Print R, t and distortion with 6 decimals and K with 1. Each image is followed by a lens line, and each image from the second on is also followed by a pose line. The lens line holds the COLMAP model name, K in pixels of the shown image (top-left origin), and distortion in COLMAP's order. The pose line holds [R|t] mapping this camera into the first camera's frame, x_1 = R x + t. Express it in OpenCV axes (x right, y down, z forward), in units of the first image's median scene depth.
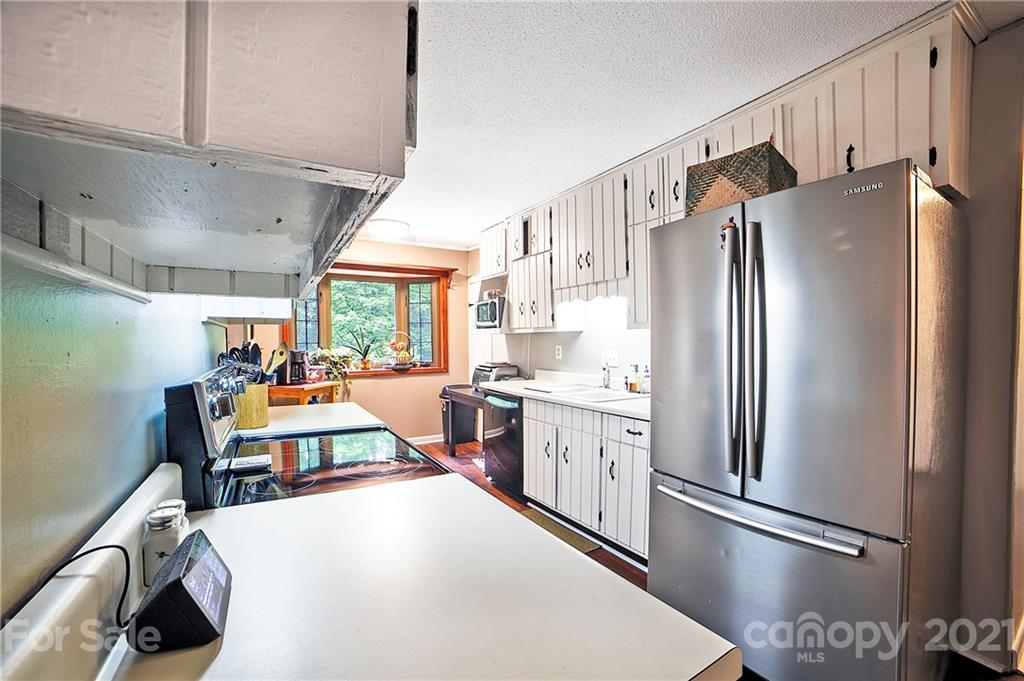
lens RADIAL K [[408.2, 0, 512.0], [0, 408.2, 348.3], [0, 0, 1]] dist [-0.042431, 0.000126]
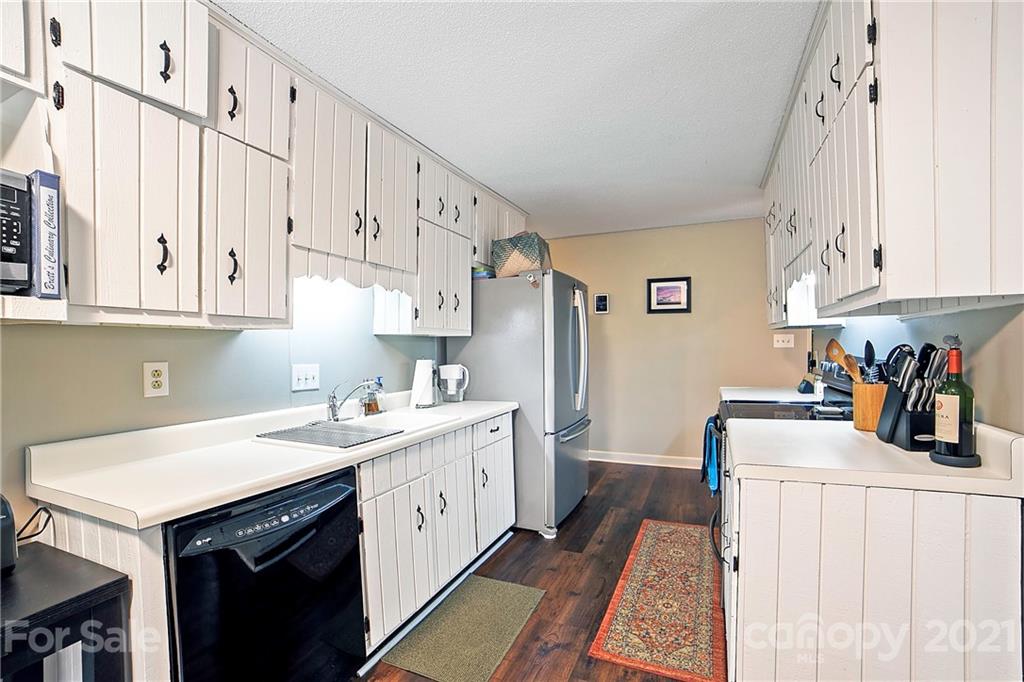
lens RADIAL K [[408.2, 0, 512.0], [0, 408.2, 348.8], [0, 0, 1]] dist [-0.042431, 0.000126]
pose [[-0.549887, 0.008510, 0.835196, -0.312294], [0.023873, 0.999700, 0.005532, -0.011071], [-0.834898, 0.022980, -0.549925, 0.731098]]
